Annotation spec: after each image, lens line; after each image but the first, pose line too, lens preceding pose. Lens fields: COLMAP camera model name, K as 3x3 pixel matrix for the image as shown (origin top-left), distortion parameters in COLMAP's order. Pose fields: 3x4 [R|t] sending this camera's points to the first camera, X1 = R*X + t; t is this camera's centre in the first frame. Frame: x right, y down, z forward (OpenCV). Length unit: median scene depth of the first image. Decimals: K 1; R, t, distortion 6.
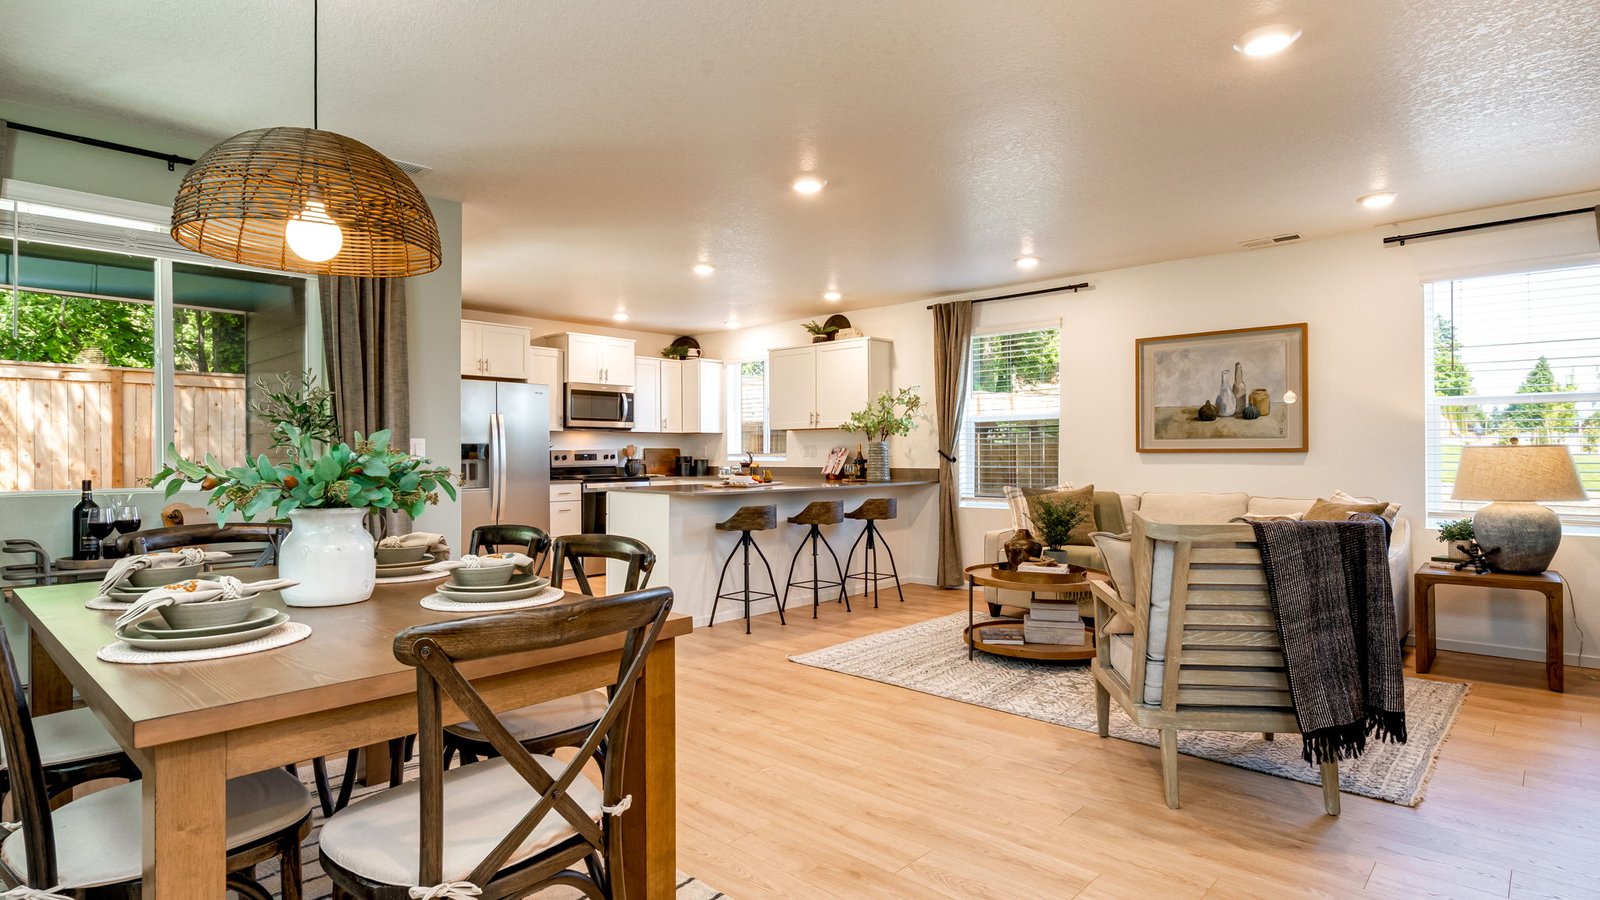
lens RADIAL K [[823.8, 0, 799.9], [0, 823.8, 448.5], [0, 0, 1]] dist [-0.007893, 0.005892]
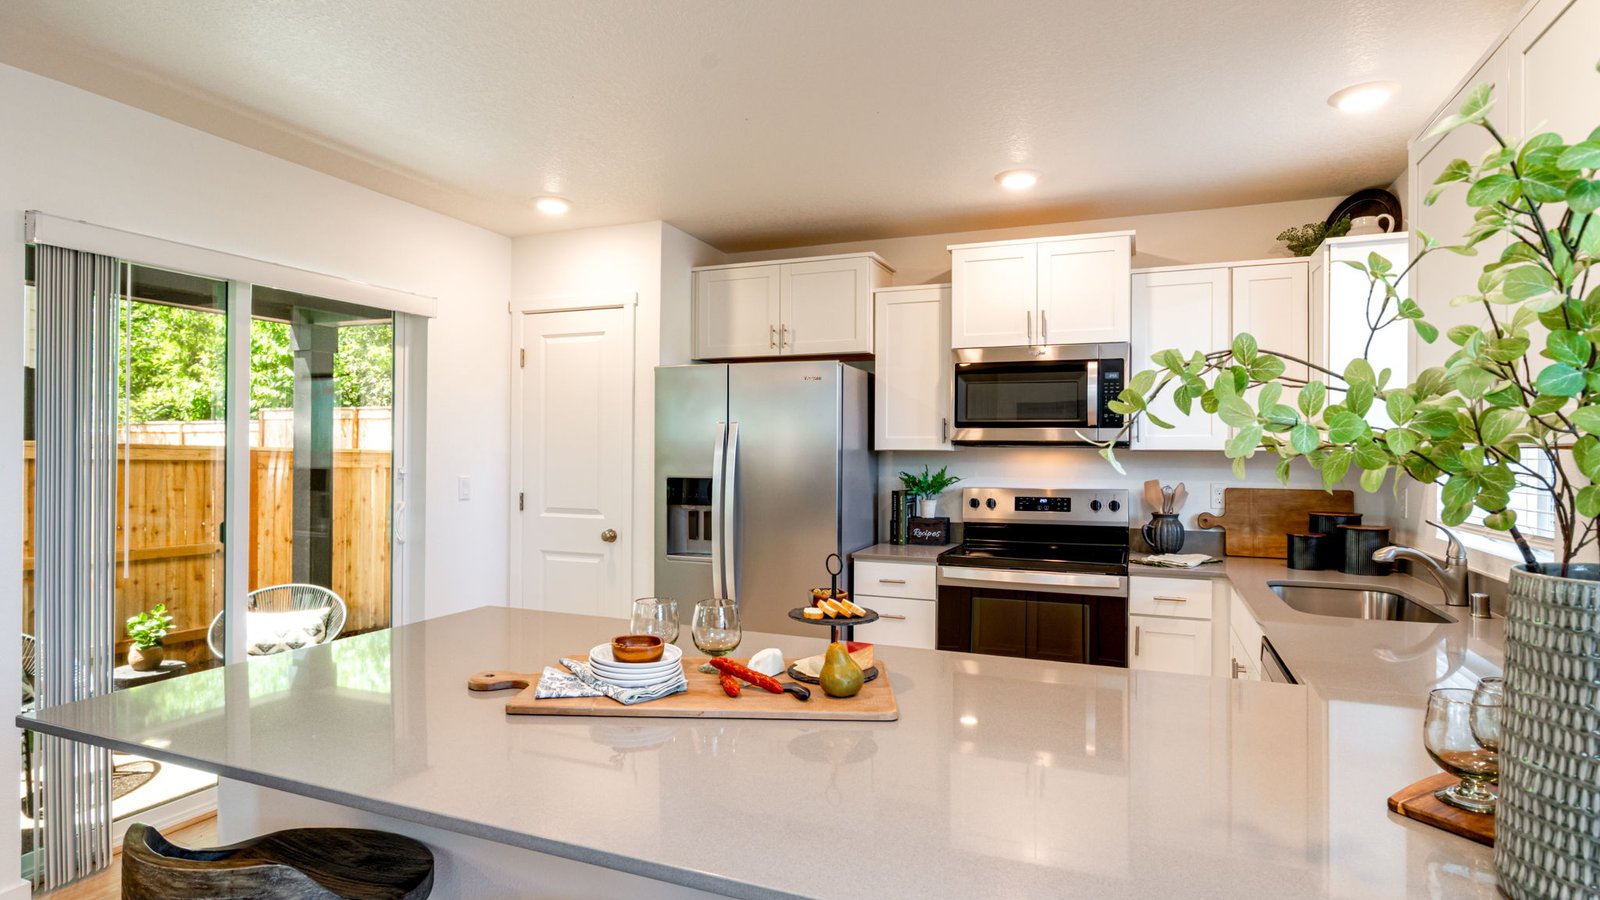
lens RADIAL K [[823.8, 0, 807.4], [0, 823.8, 452.4], [0, 0, 1]] dist [-0.007893, 0.005892]
pose [[0.353993, 0.006695, -0.935224, 0.158714], [-0.001077, 0.999977, 0.006751, -0.026319], [0.935248, -0.001383, 0.353992, 0.846604]]
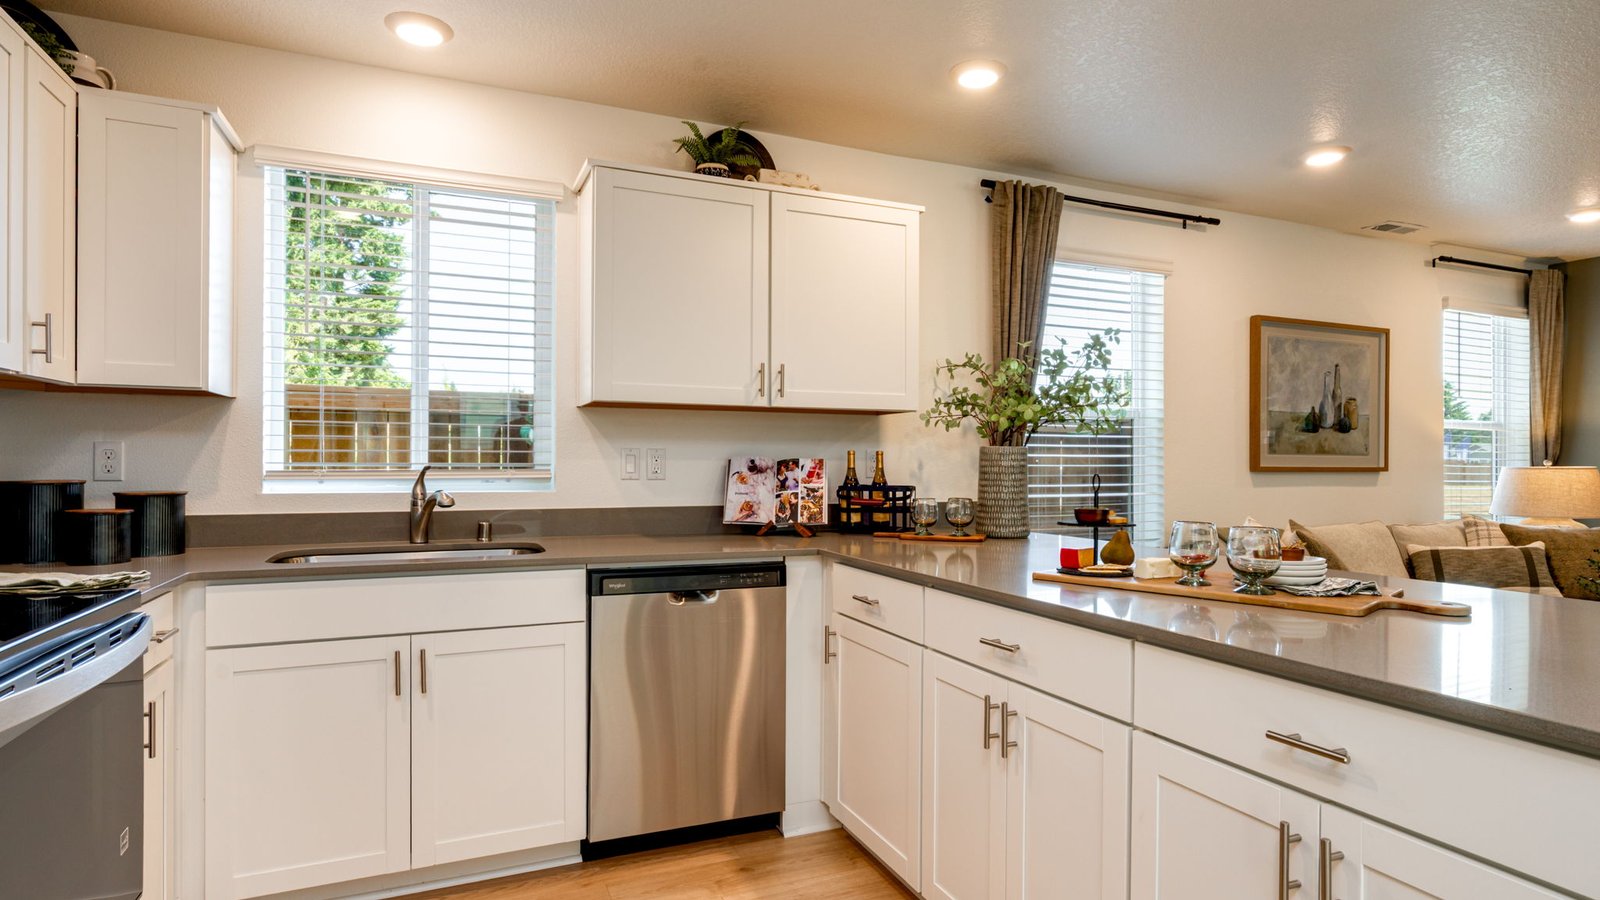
lens RADIAL K [[823.8, 0, 798.1], [0, 823.8, 462.1], [0, 0, 1]] dist [-0.007893, 0.005892]
pose [[0.407351, 0.005186, 0.913257, -0.354577], [-0.012639, 0.999920, -0.000040, 0.001534], [-0.913184, -0.011527, 0.407384, 0.912347]]
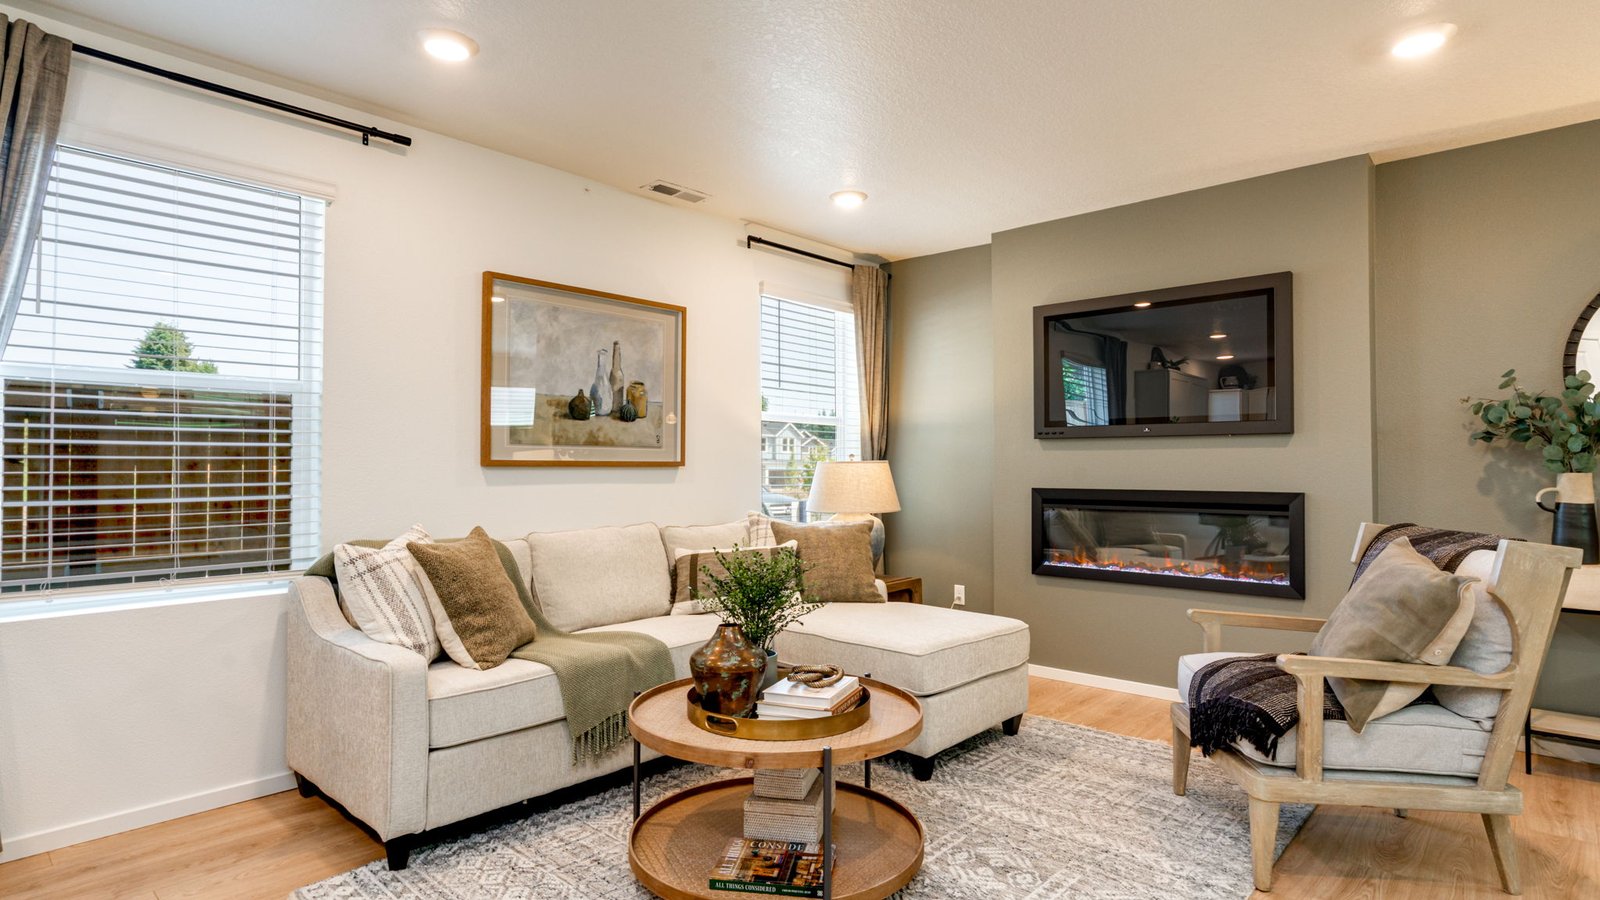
lens RADIAL K [[823.8, 0, 799.8], [0, 823.8, 452.2], [0, 0, 1]] dist [-0.007893, 0.005892]
pose [[-0.010863, 0.020987, 0.999721, -0.146311], [-0.007256, 0.999752, -0.021066, 0.004913], [-0.999915, -0.007482, -0.010708, 0.666873]]
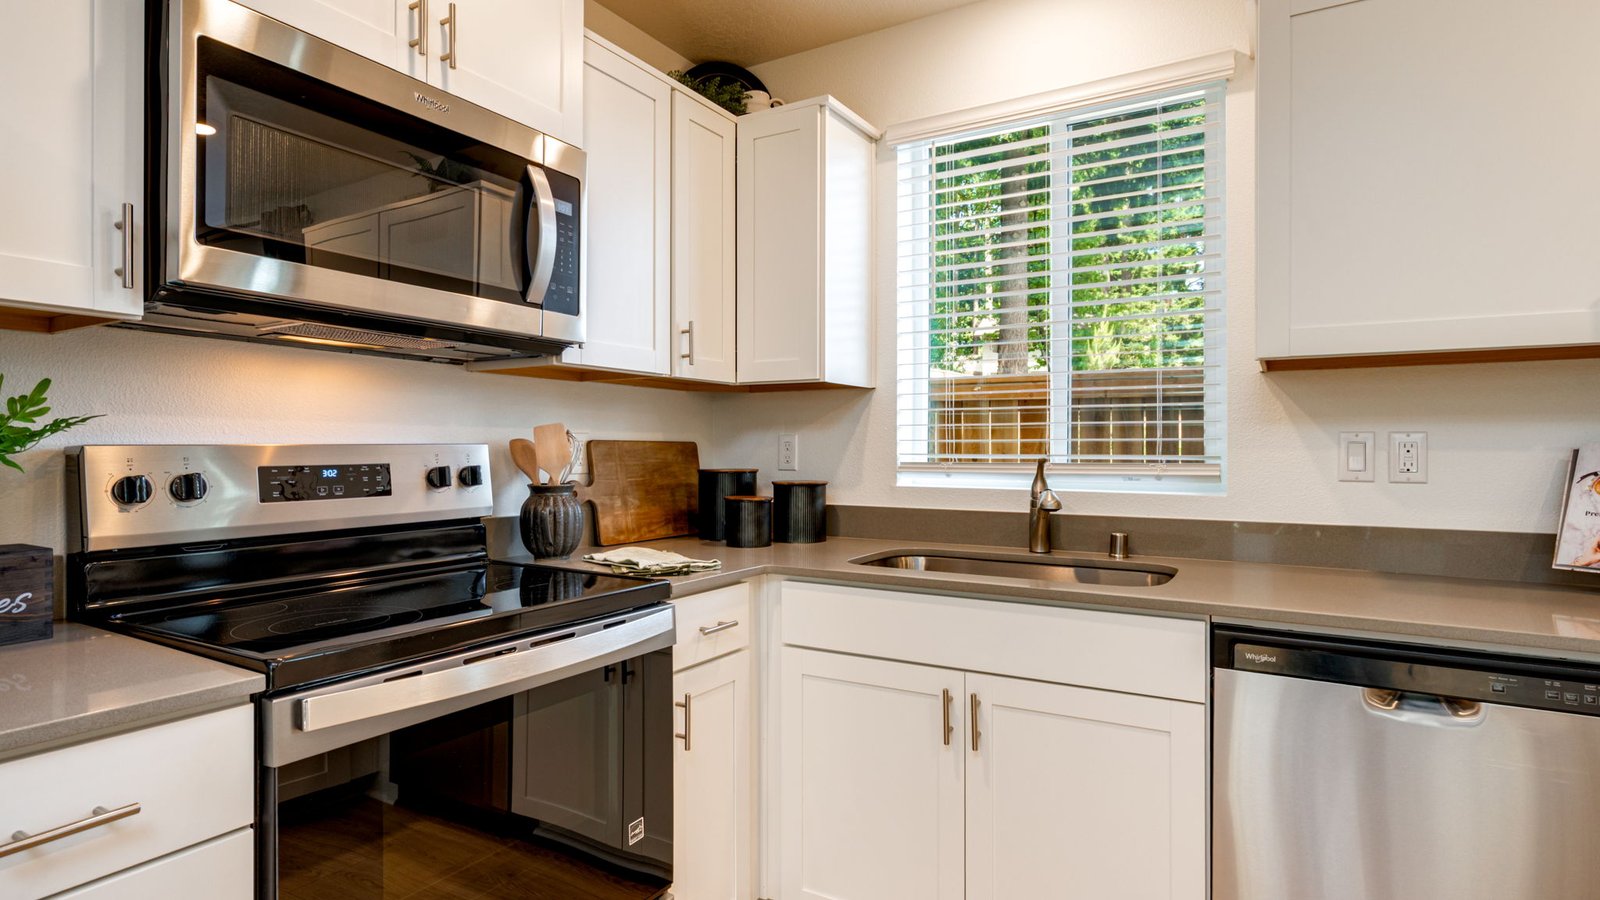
lens RADIAL K [[823.8, 0, 795.5], [0, 823.8, 449.0], [0, 0, 1]] dist [-0.007893, 0.005892]
pose [[0.979216, 0.007005, 0.202699, -0.229054], [-0.008270, 0.999951, 0.005393, 0.001111], [-0.202651, -0.006957, 0.979226, 0.941478]]
